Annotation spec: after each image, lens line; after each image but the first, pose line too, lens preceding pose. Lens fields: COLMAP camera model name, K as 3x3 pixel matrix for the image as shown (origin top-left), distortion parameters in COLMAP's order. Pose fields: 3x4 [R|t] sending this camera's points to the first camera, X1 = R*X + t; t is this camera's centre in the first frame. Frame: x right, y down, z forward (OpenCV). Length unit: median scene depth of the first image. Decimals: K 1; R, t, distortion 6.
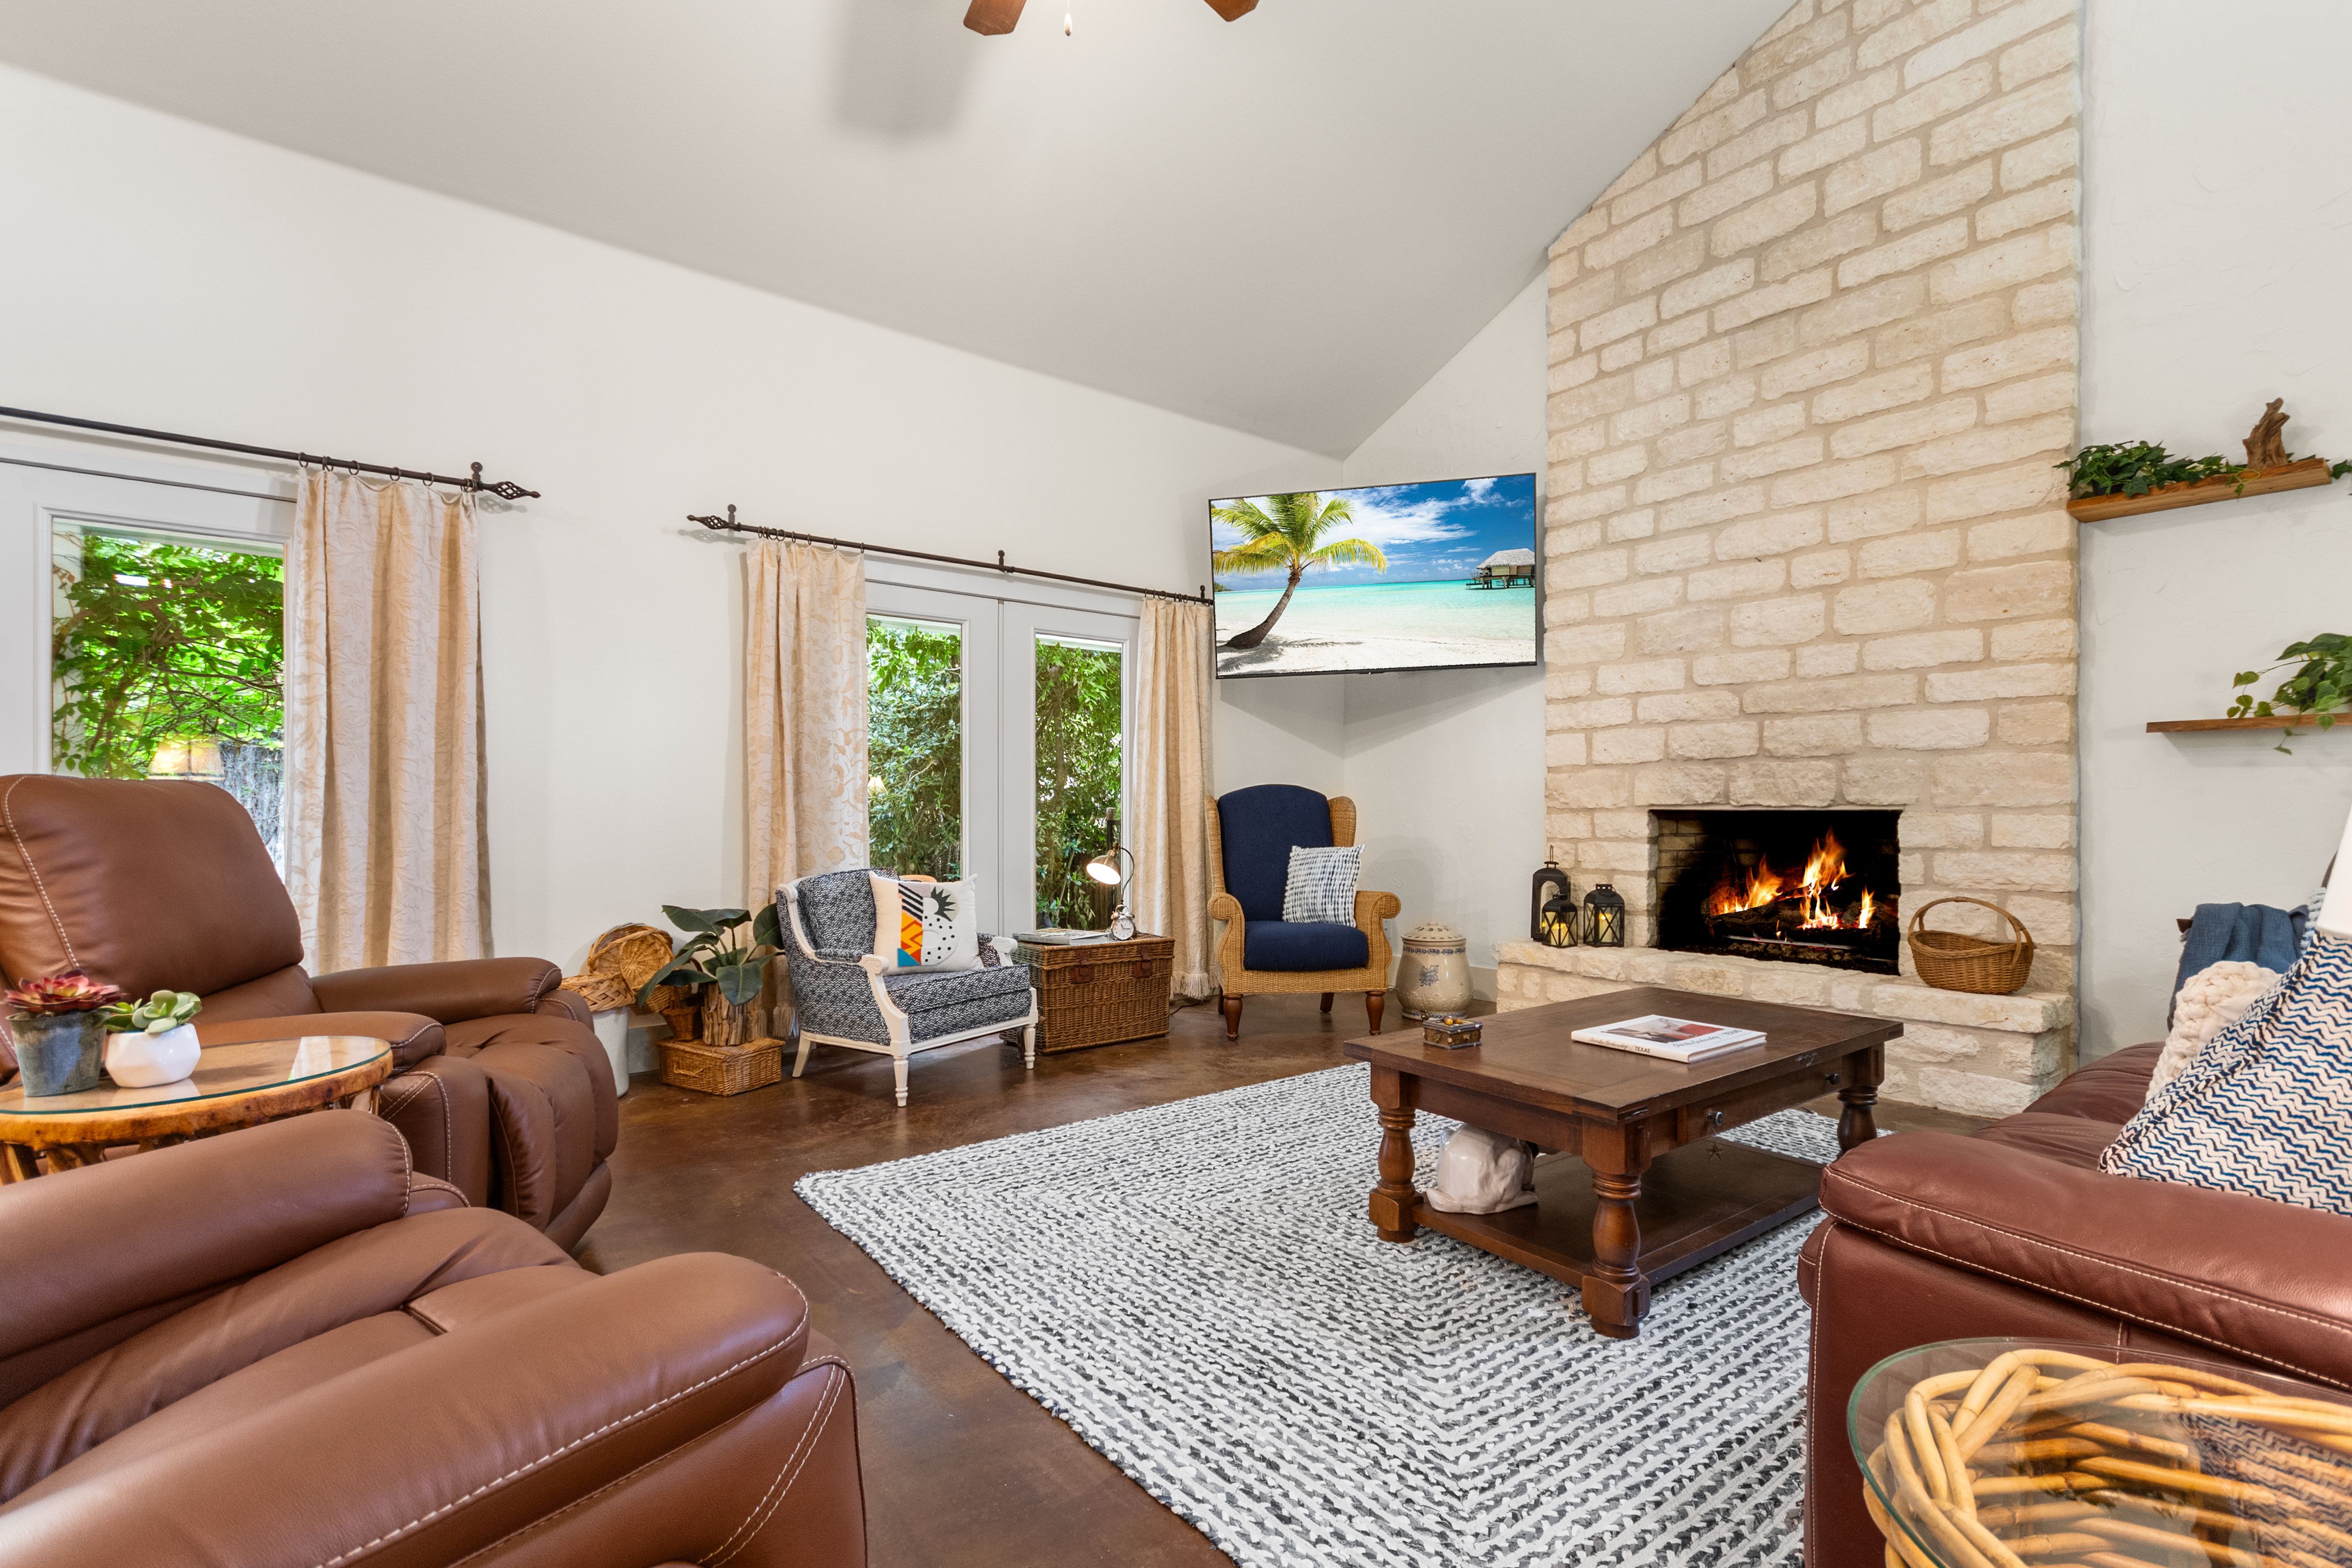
lens RADIAL K [[1069.8, 0, 1179.7], [0, 1069.8, 816.0], [0, 0, 1]] dist [0.004428, 0.000977]
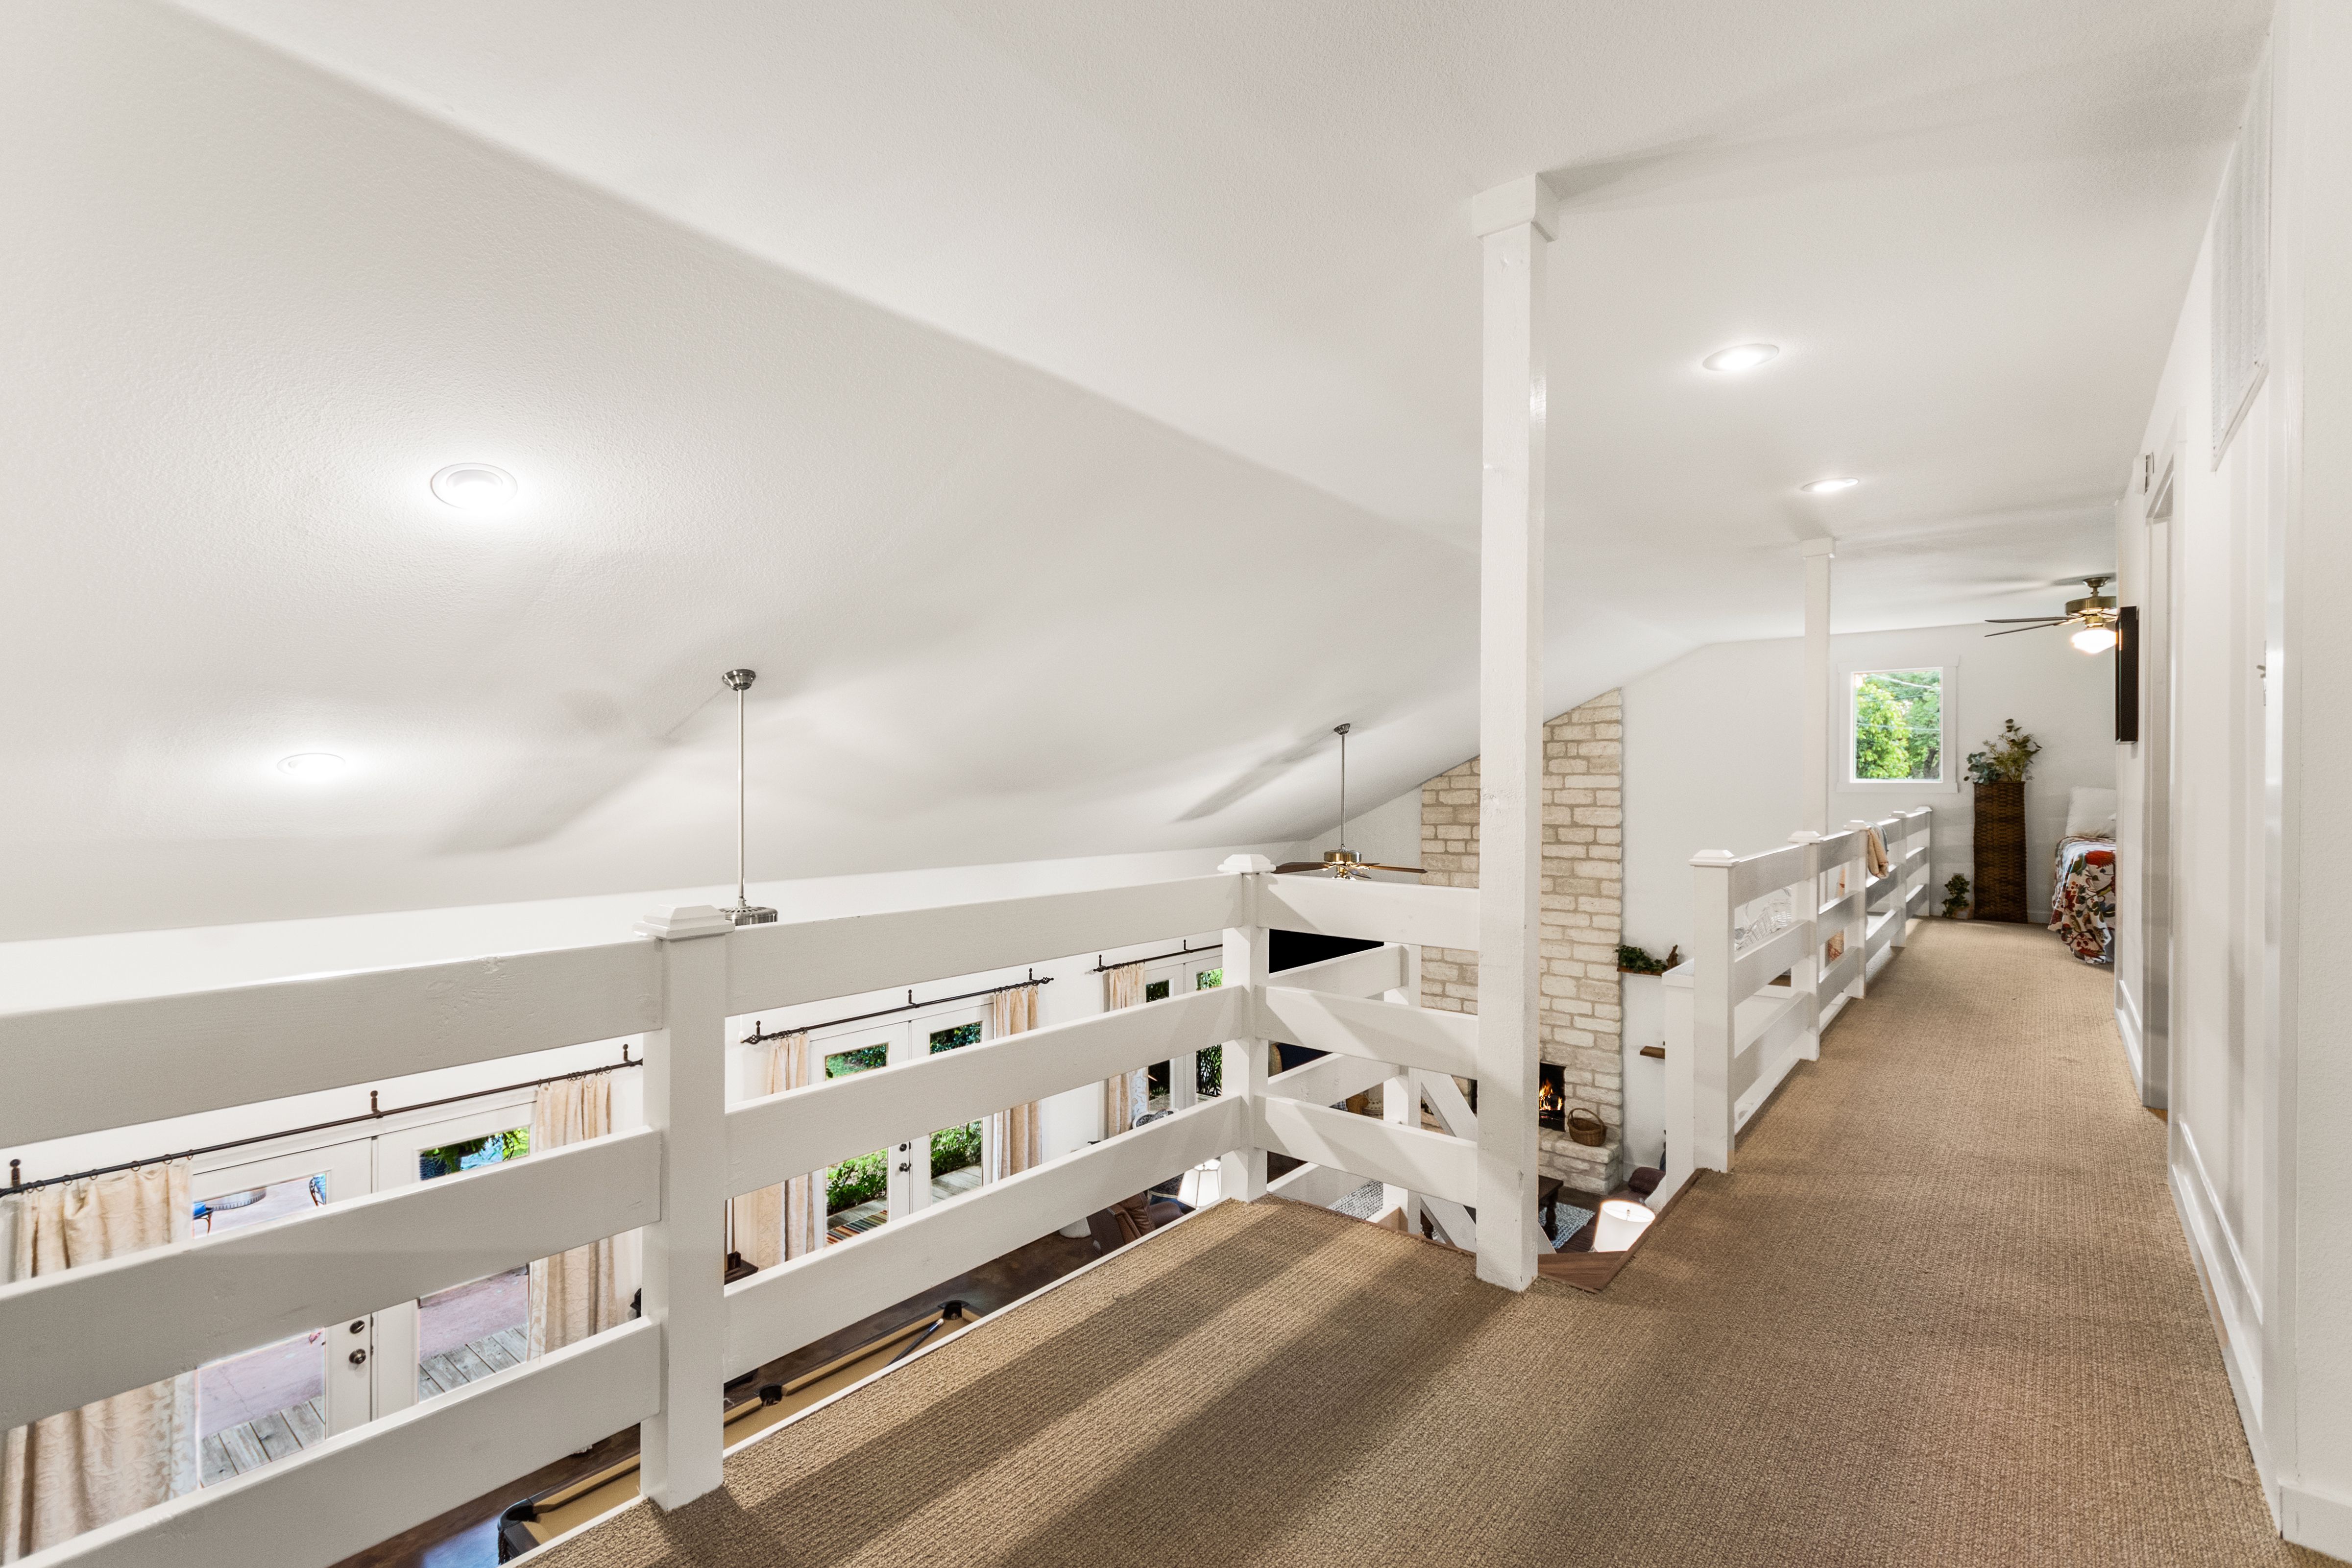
lens RADIAL K [[1037.5, 0, 1180.2], [0, 1037.5, 790.9], [0, 0, 1]] dist [0.001969, 0.000270]
pose [[0.975130, -0.000963, 0.221633, -0.725045], [0.001751, 0.999993, -0.003358, -0.616041], [-0.221628, 0.003663, 0.975124, -1.142228]]
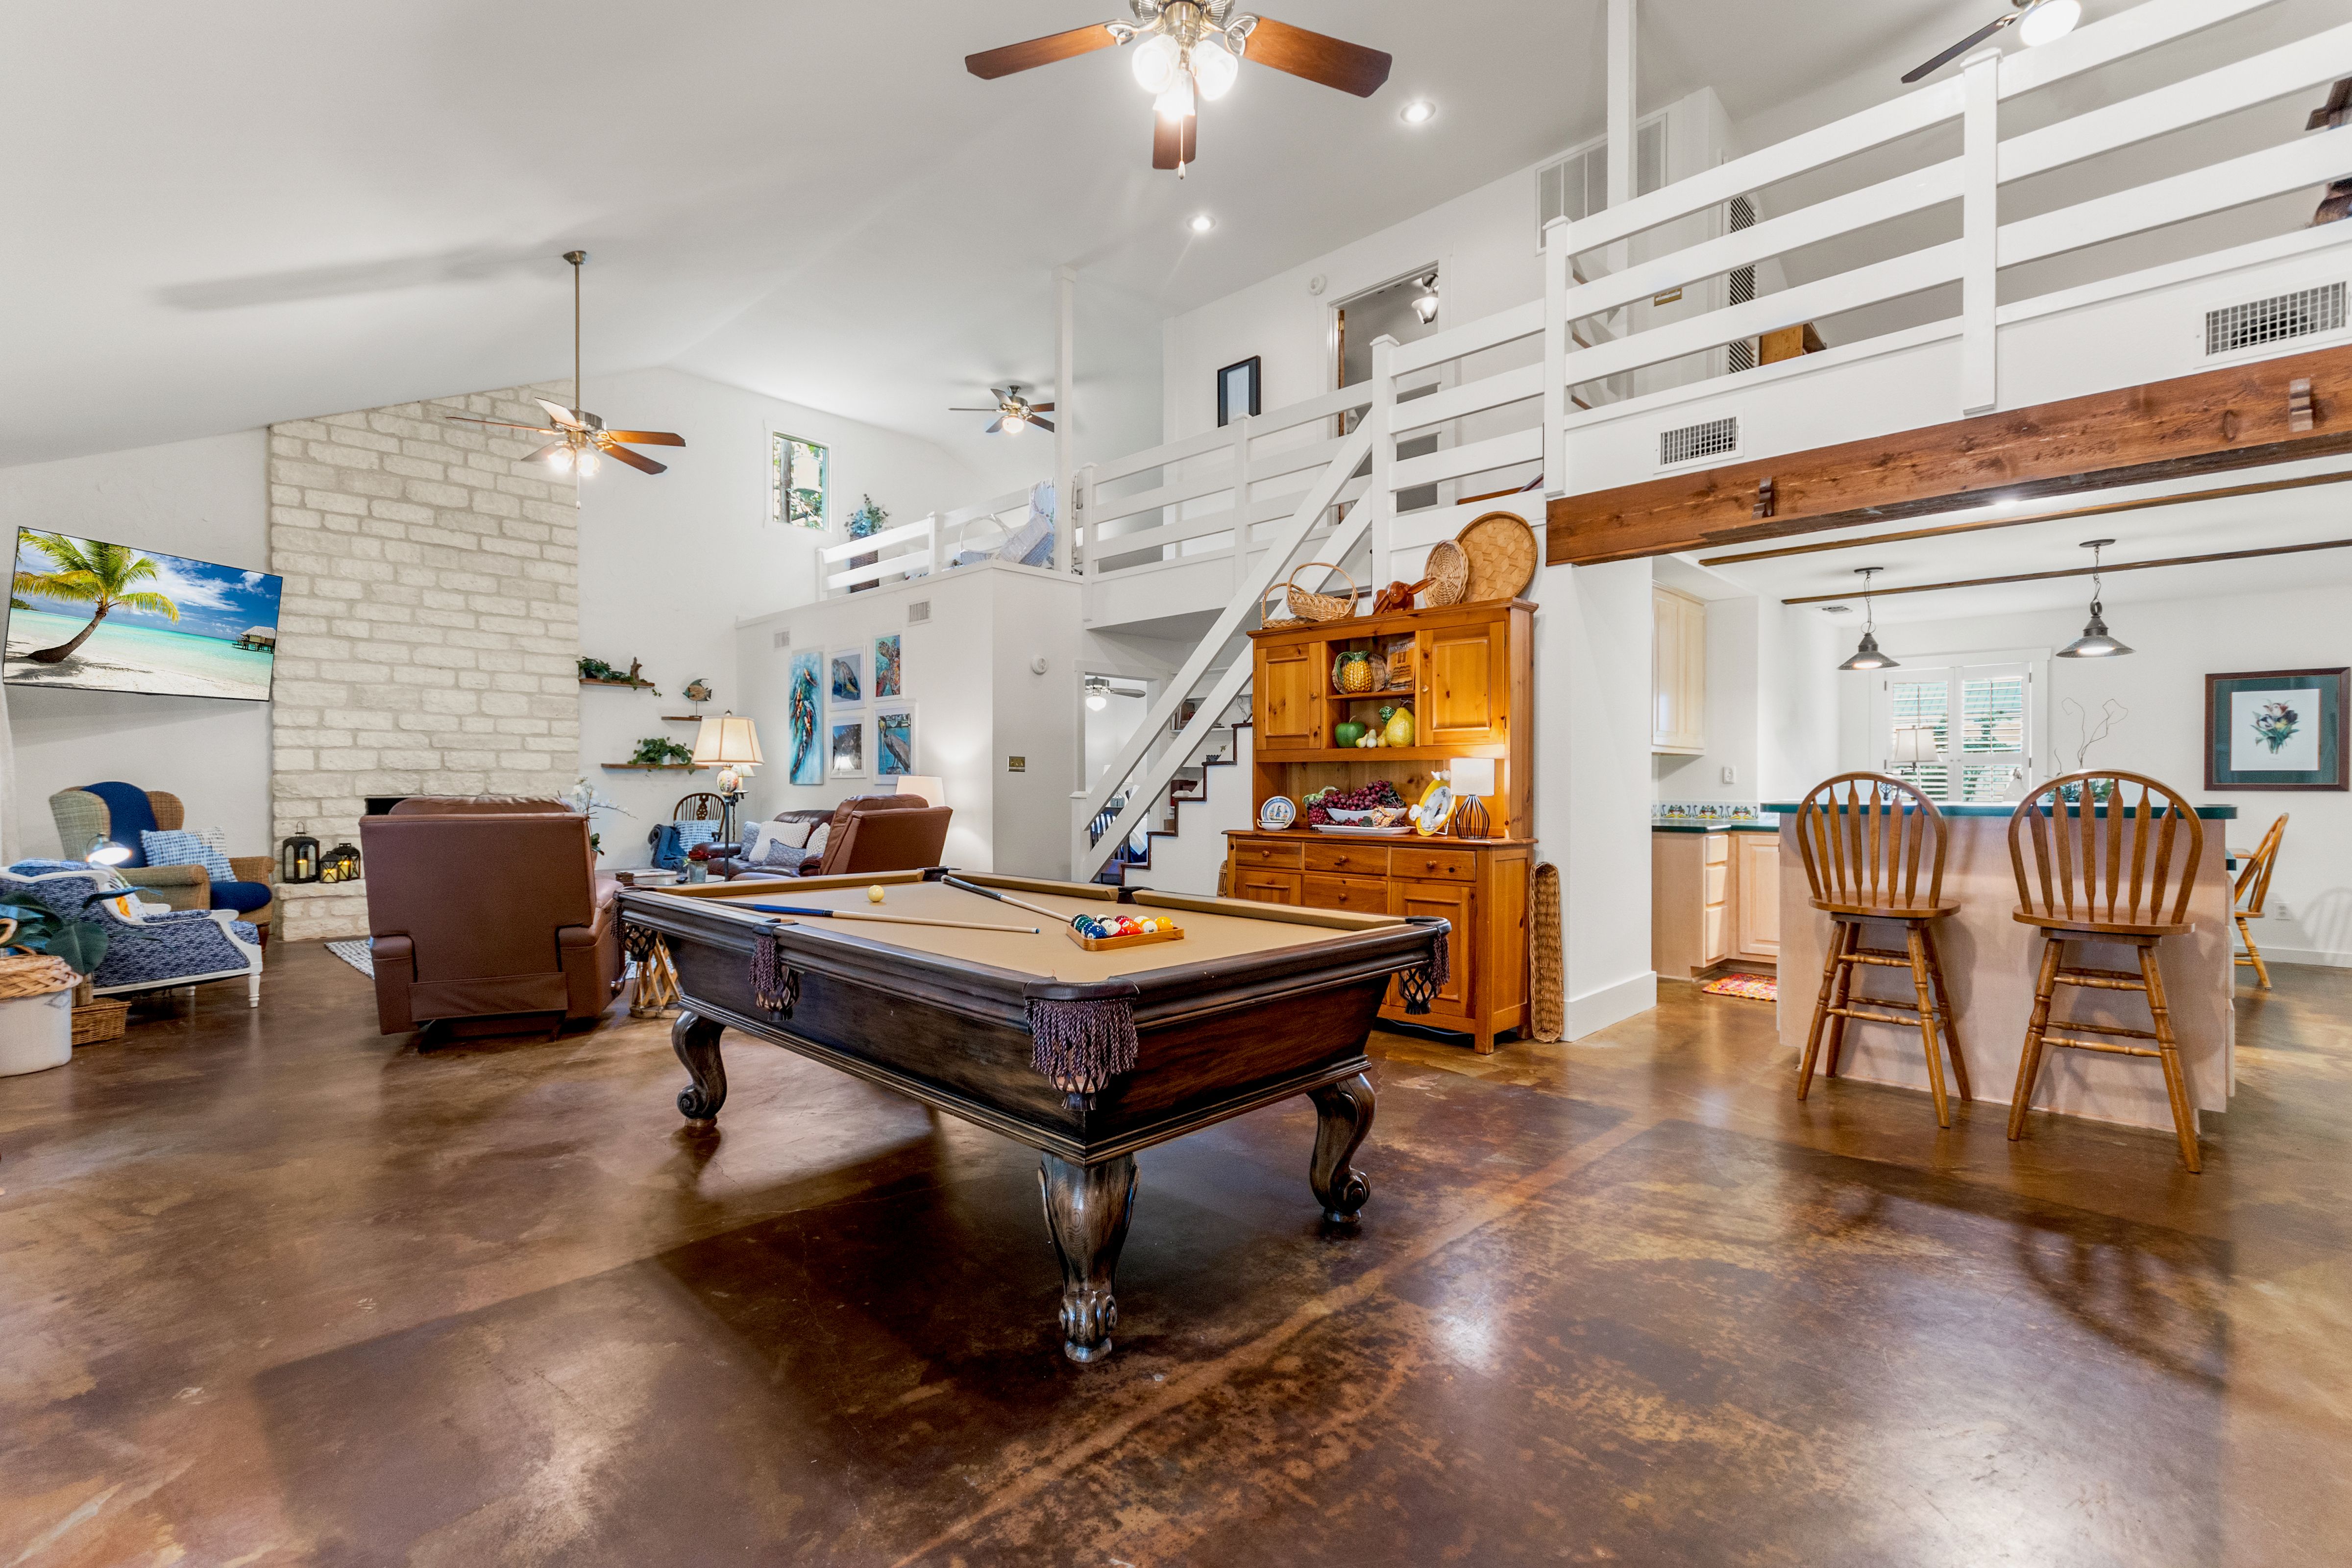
lens RADIAL K [[1037.6, 0, 1180.2], [0, 1037.6, 790.9], [0, 0, 1]] dist [0.001969, 0.000270]
pose [[-0.146975, -0.007681, 0.989110, -1.555465], [0.006667, 0.999939, 0.008756, -0.025721], [-0.989118, 0.007882, -0.146915, -0.047948]]
